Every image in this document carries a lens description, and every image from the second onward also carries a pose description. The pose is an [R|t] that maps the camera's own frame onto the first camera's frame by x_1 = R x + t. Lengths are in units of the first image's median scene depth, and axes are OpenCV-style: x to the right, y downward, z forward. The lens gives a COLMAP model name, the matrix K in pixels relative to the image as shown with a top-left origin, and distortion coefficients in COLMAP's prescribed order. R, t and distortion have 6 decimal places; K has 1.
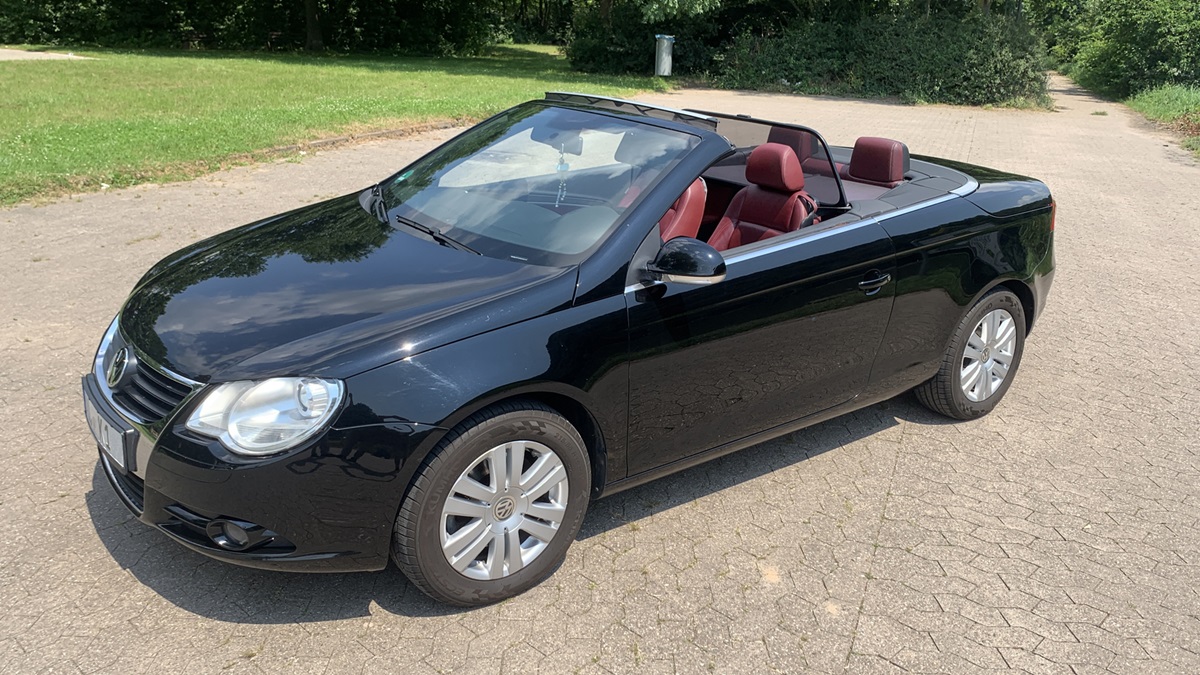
lens RADIAL K [[948.9, 0, 600.0], [0, 948.9, 337.5], [0, 0, 1]] dist [0.062728, -0.139363]
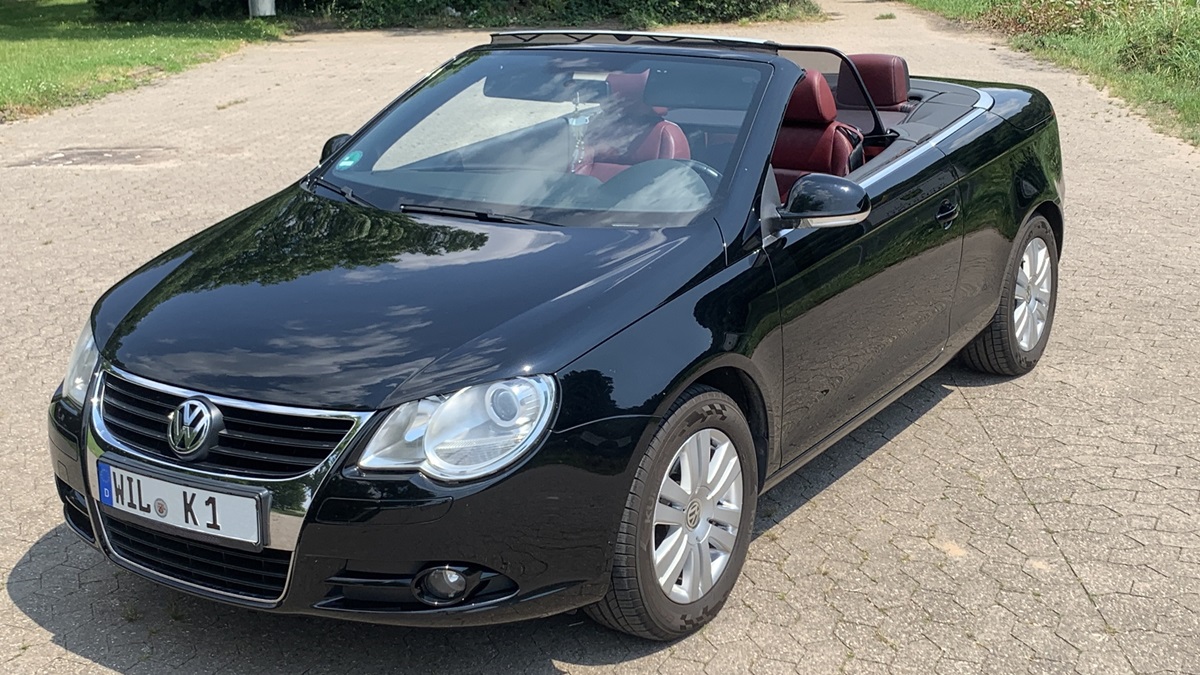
lens RADIAL K [[1503.5, 0, 600.0], [0, 1503.5, 337.5], [0, 0, 1]] dist [0.153627, -0.436548]
pose [[0.943592, -0.147433, 0.296476, -0.405537], [0.163161, 0.986177, -0.028882, 0.037388], [-0.288119, 0.075626, 0.954604, -0.191198]]
